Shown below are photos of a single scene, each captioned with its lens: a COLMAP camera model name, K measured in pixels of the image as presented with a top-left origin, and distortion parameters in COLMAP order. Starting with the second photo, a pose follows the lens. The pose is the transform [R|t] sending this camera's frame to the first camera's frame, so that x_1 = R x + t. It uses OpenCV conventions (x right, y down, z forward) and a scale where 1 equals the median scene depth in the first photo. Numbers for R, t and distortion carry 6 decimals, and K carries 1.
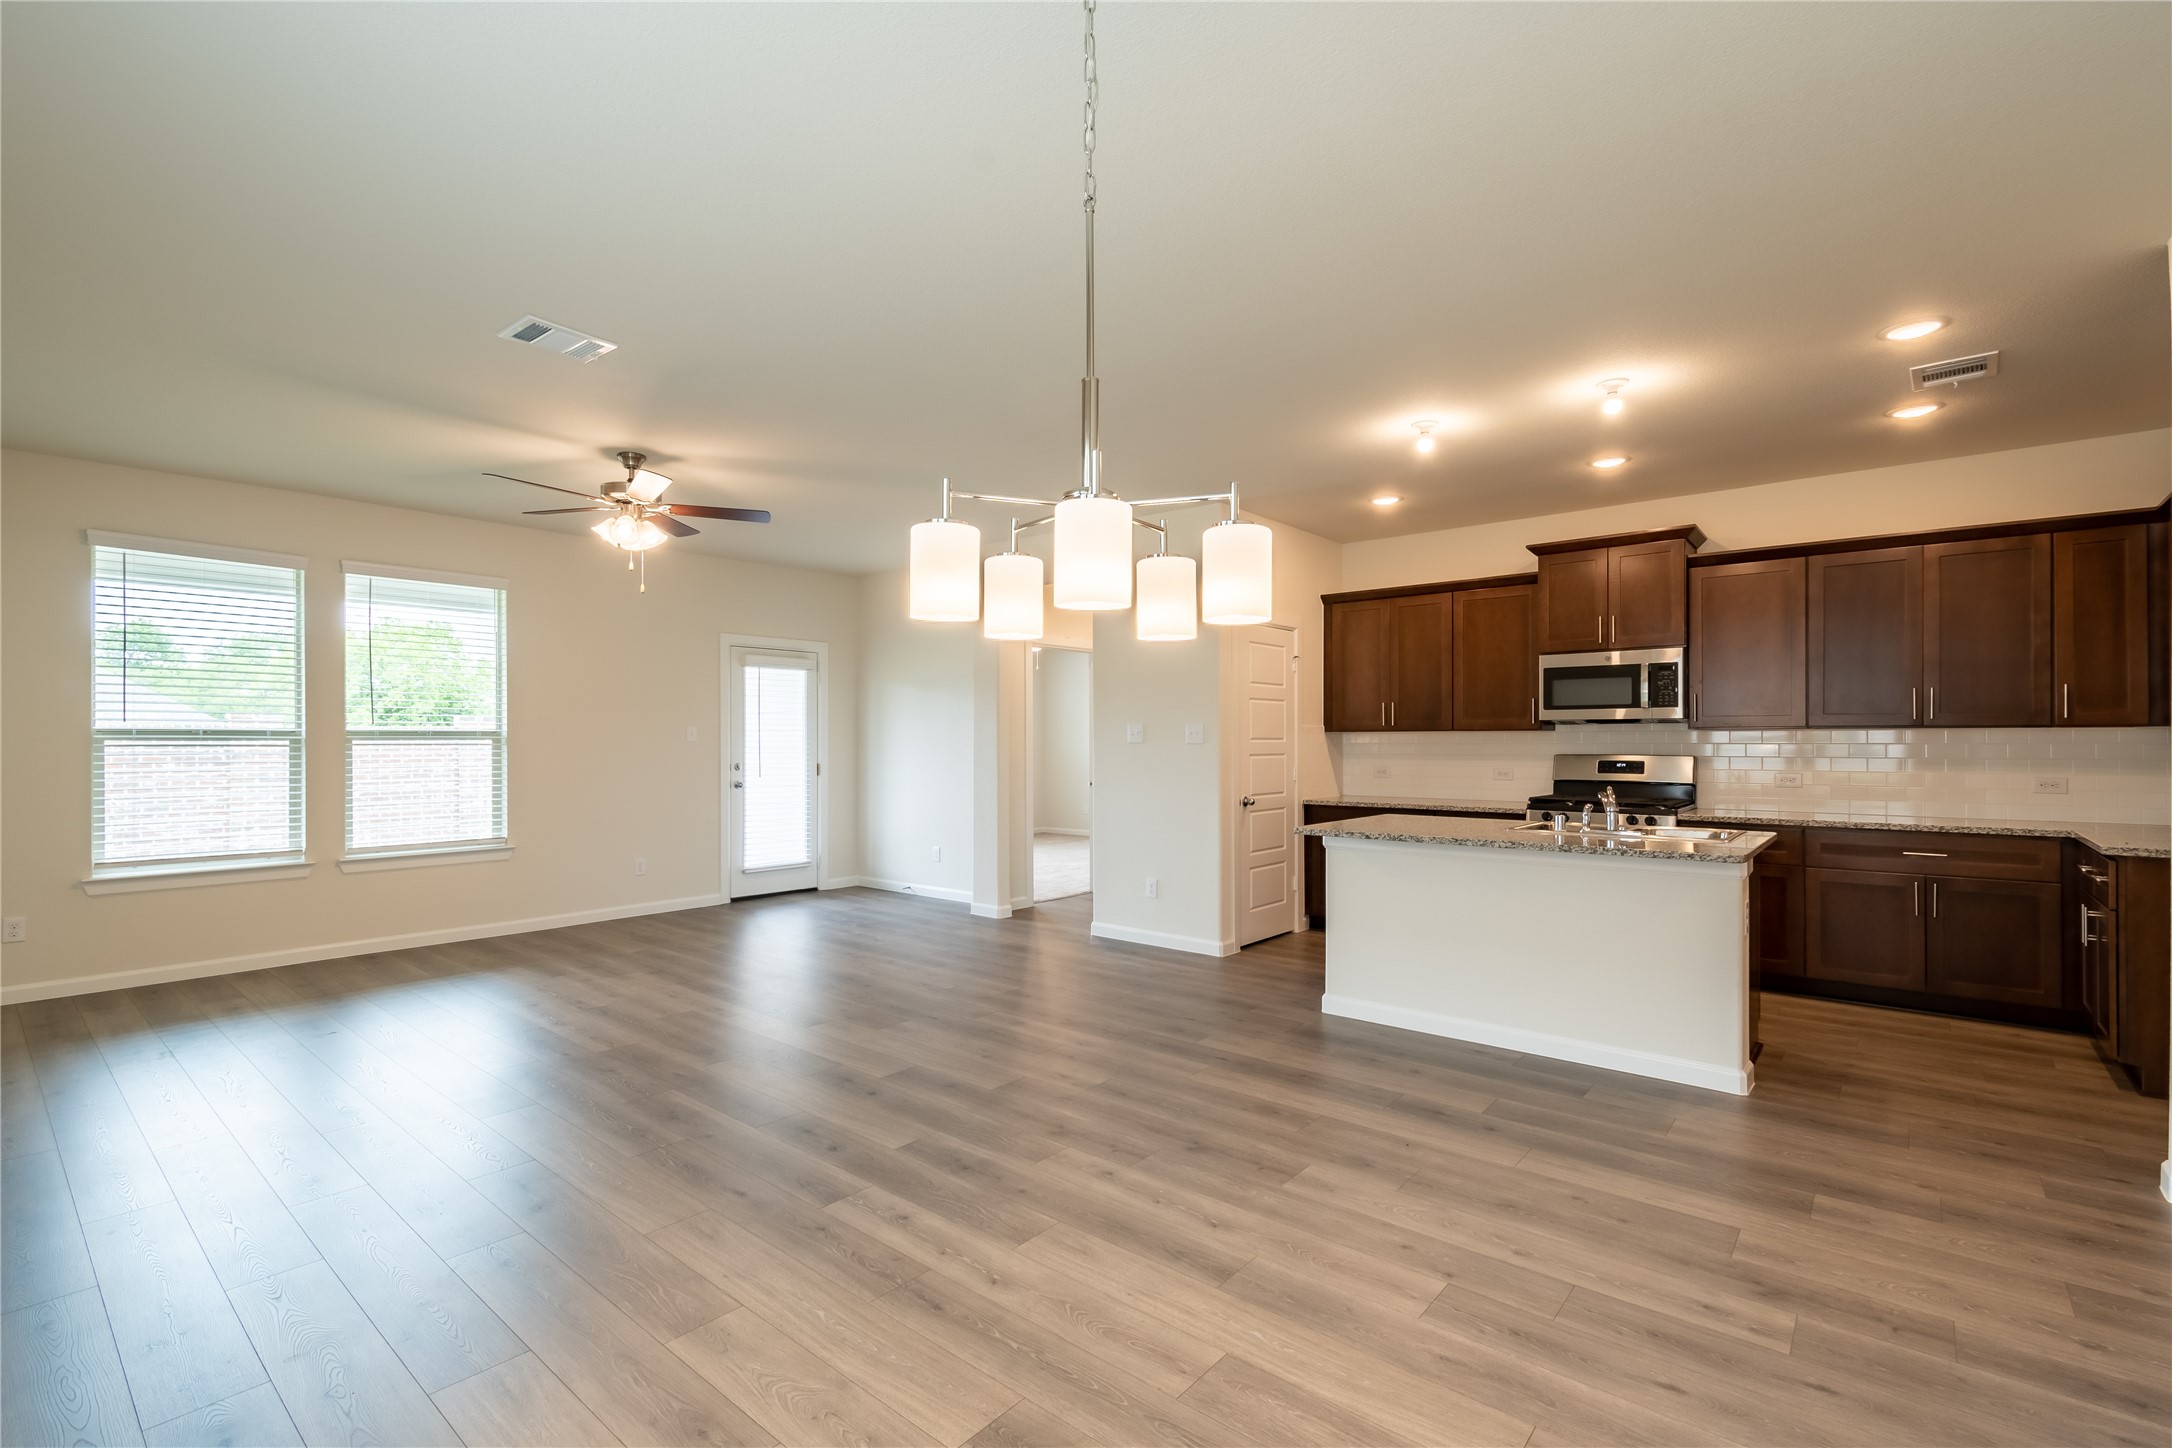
lens RADIAL K [[976.8, 0, 1114.7], [0, 976.8, 738.5], [0, 0, 1]] dist [0.003699, -0.003300]
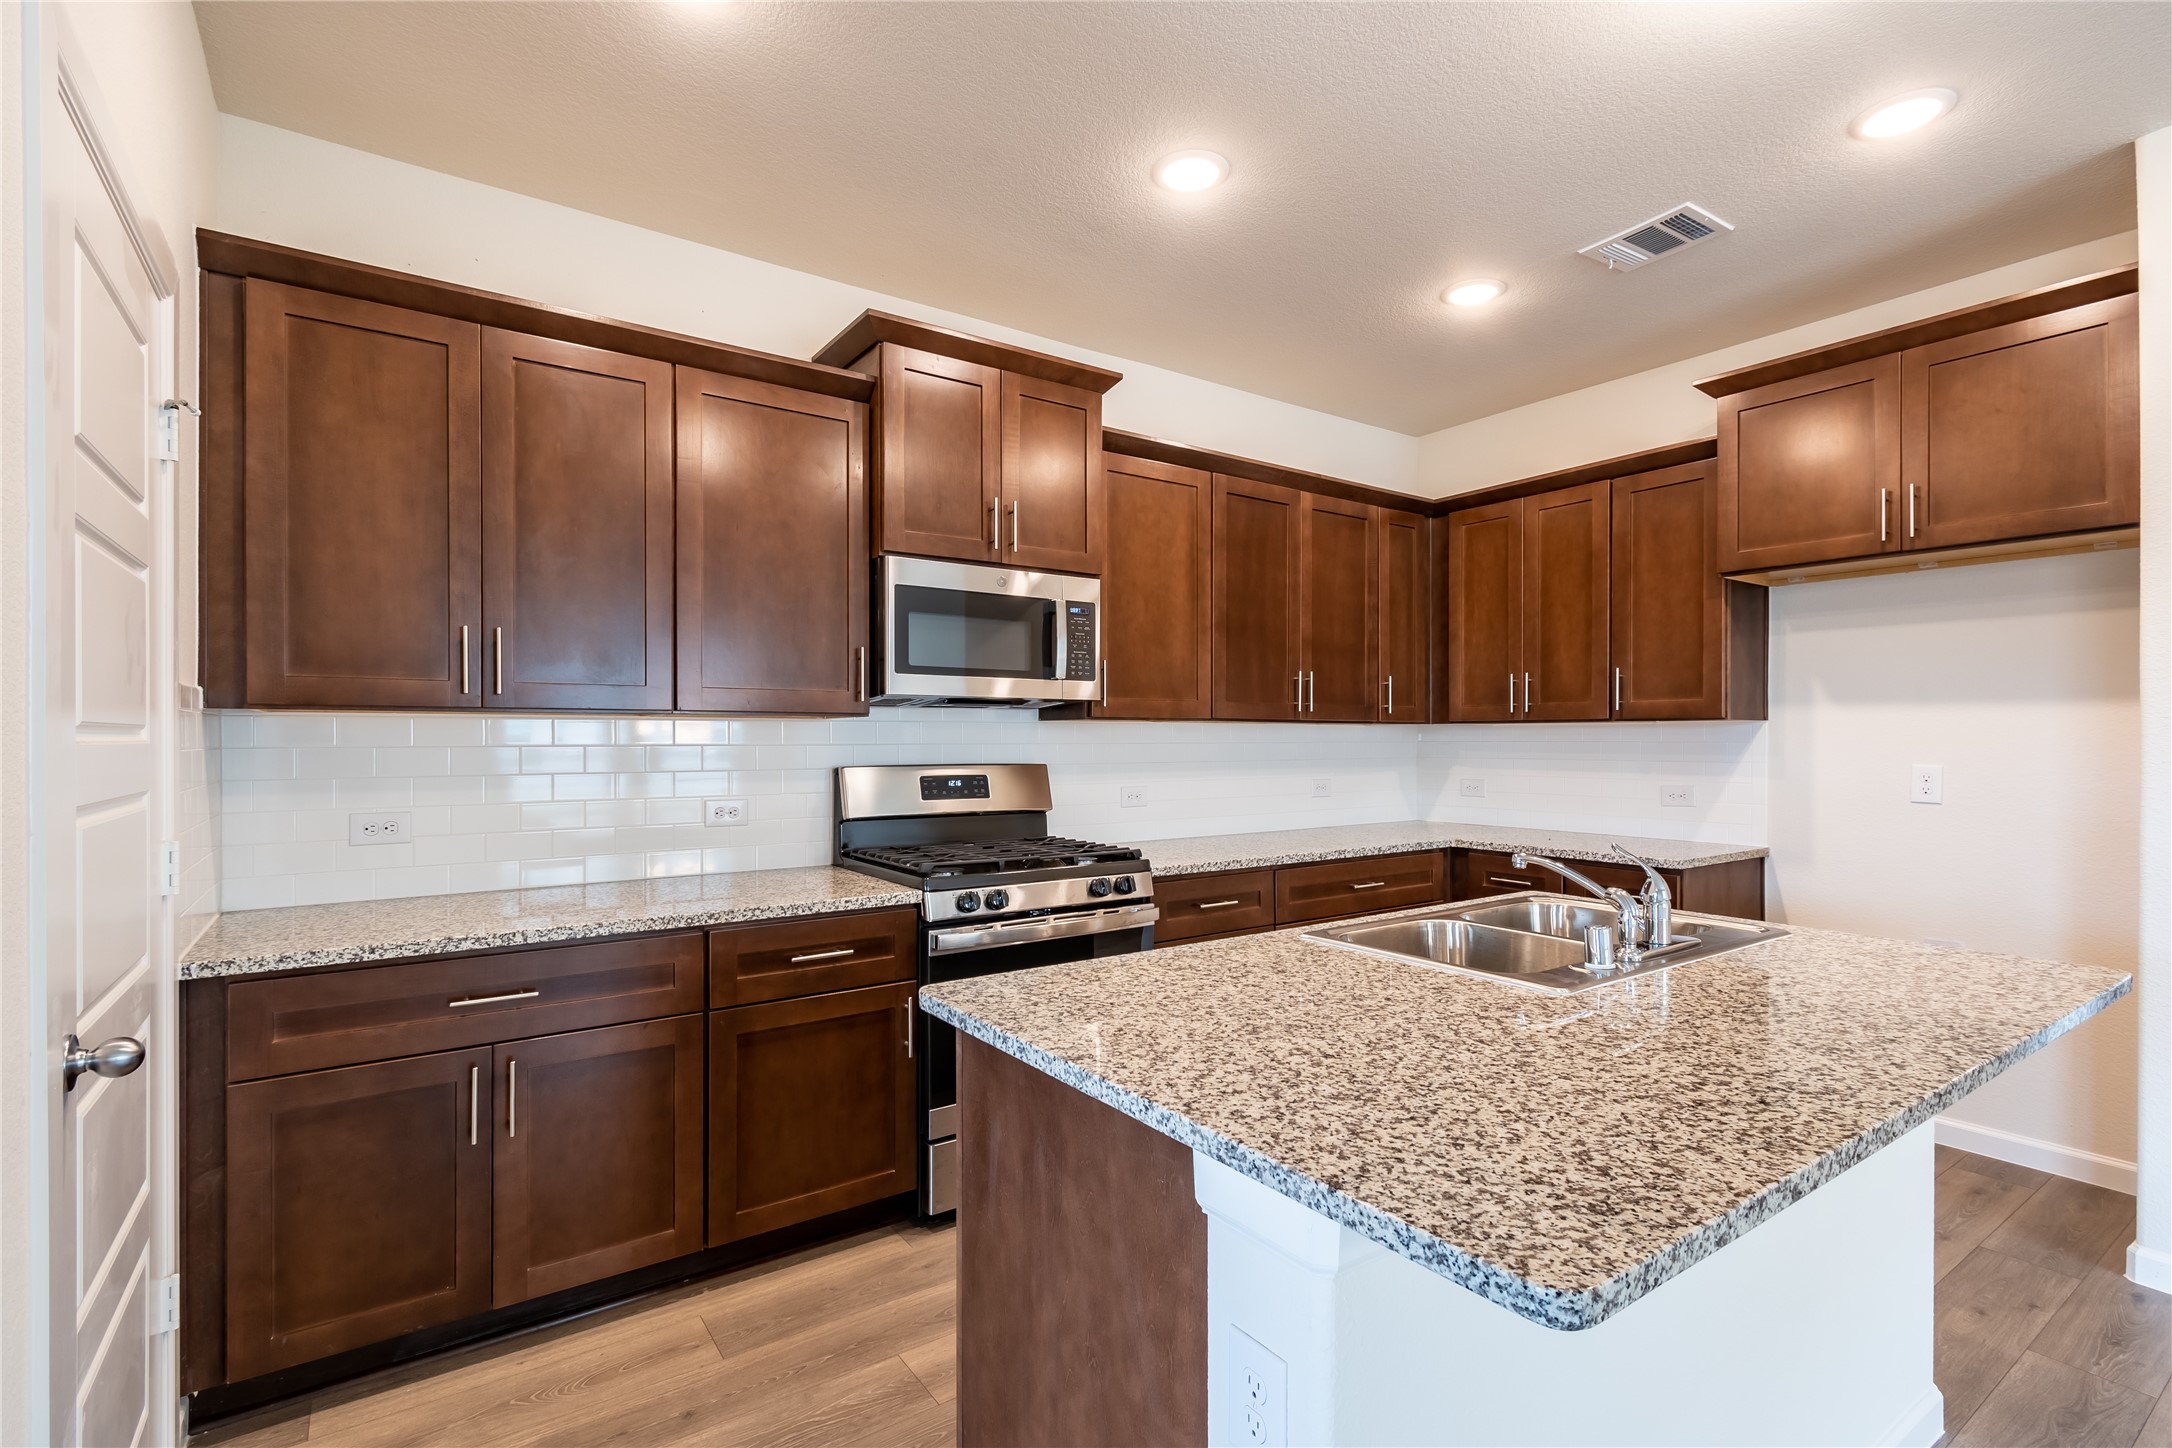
lens RADIAL K [[976.8, 0, 1070.0], [0, 976.8, 728.6], [0, 0, 1]] dist [0.003699, -0.003300]
pose [[0.282324, 0.012693, 0.959235, 0.016564], [0.001696, 0.999904, -0.013731, 0.004814], [-0.959318, 0.005504, 0.282276, 0.929341]]
